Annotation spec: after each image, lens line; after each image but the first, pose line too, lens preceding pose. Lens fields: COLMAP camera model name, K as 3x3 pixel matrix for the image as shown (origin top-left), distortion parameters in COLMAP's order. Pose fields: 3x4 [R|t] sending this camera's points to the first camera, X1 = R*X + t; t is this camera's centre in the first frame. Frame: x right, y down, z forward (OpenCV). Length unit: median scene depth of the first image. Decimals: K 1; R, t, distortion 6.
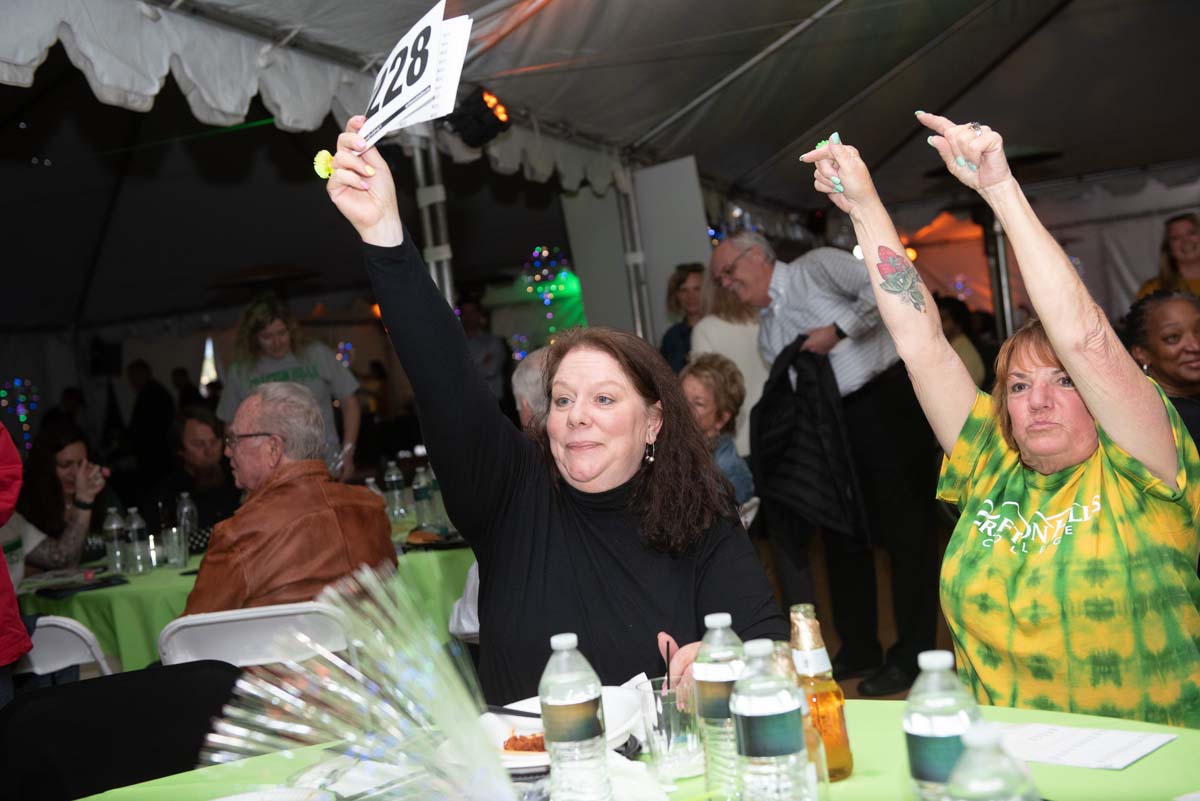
lens RADIAL K [[1589.2, 0, 600.0], [0, 1589.2, 400.5], [0, 0, 1]] dist [0.018399, 0.035655]
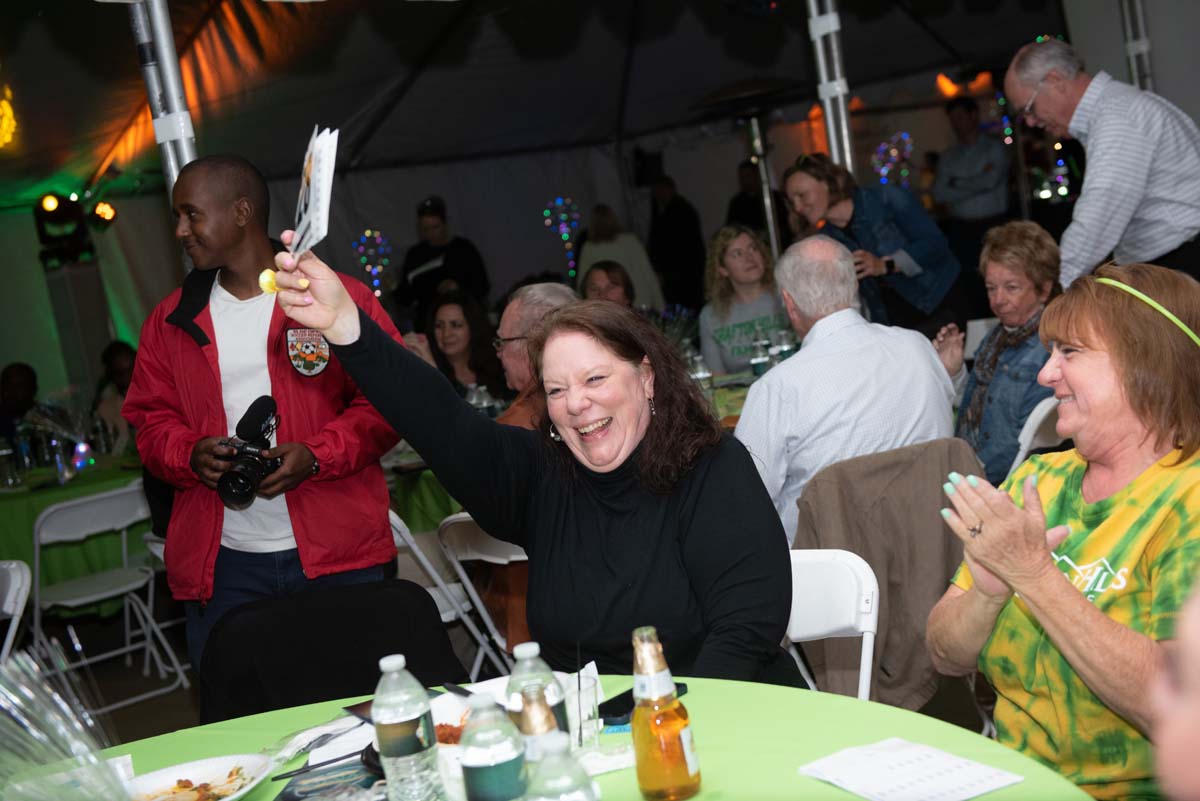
lens RADIAL K [[1725.1, 0, 600.0], [0, 1725.1, 400.5], [0, 0, 1]] dist [-0.017263, -0.000265]
pose [[0.915264, 0.001997, -0.402849, 0.230019], [0.055715, 0.989751, 0.131489, -0.067217], [0.398982, -0.142792, 0.905772, 0.011380]]
